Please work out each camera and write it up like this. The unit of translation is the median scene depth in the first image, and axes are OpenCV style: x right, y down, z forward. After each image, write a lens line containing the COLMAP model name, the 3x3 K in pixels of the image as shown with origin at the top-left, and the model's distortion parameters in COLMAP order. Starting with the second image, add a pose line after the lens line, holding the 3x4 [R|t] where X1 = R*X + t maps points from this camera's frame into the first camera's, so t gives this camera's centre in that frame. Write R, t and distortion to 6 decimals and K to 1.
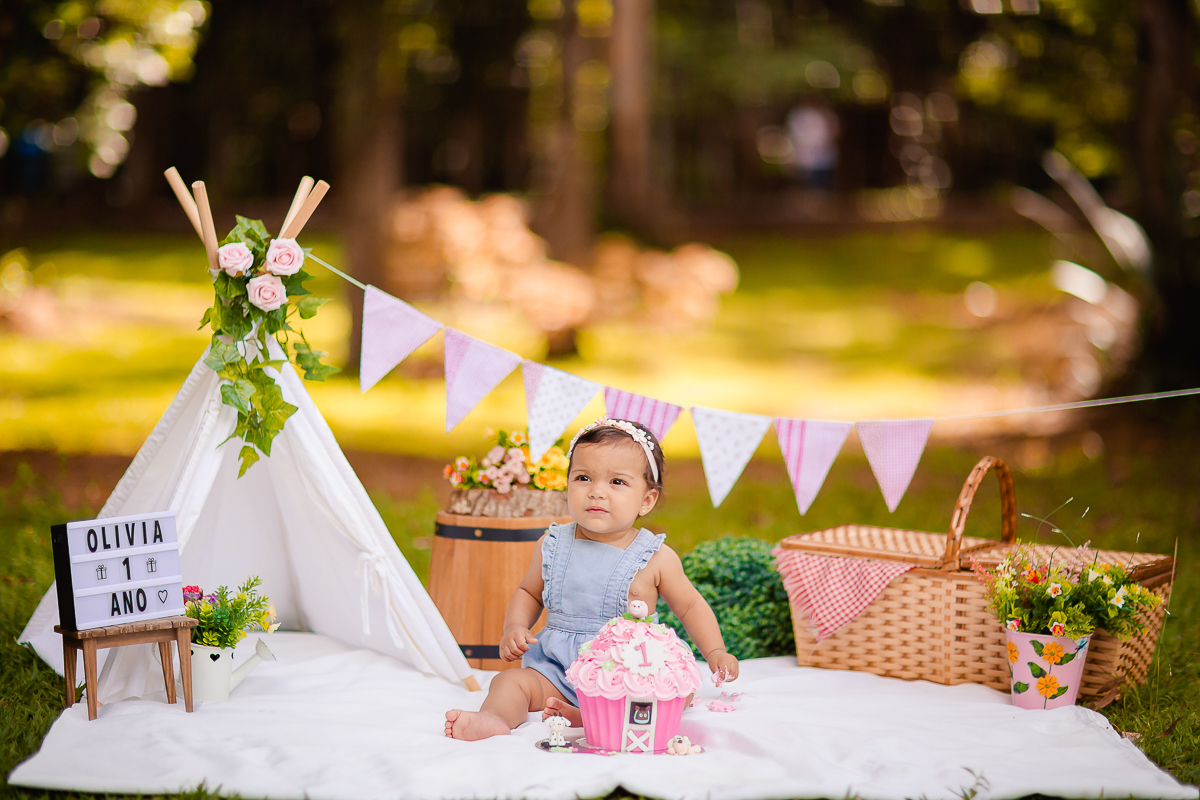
lens RADIAL K [[2923.1, 0, 630.9], [0, 2923.1, 402.1], [0, 0, 1]] dist [0.783737, -22.837652]
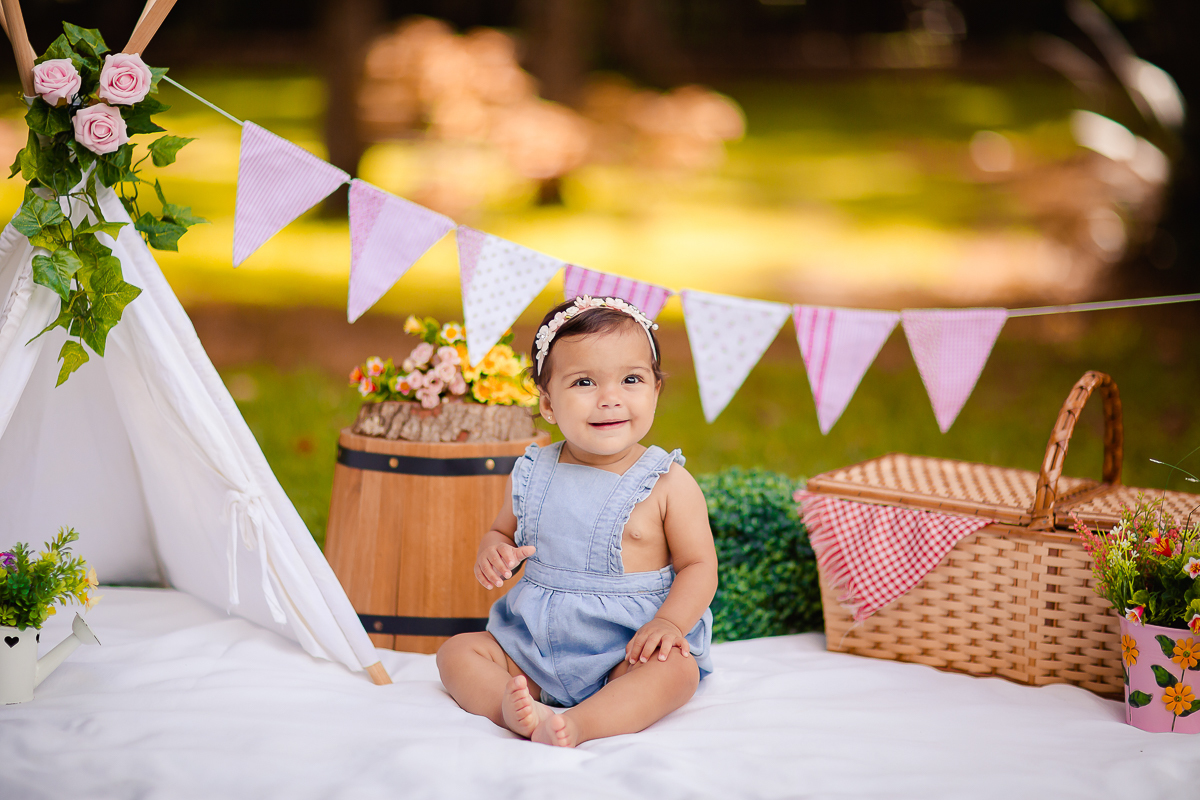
lens RADIAL K [[2967.0, 0, 600.0], [0, 2967.0, 400.0], [0, 0, 1]] dist [0.042766, -2.743240]
pose [[0.999795, 0.018454, -0.008285, 0.005258], [-0.018006, 0.998526, 0.051203, -0.009905], [0.009218, -0.051043, 0.998654, 0.265922]]
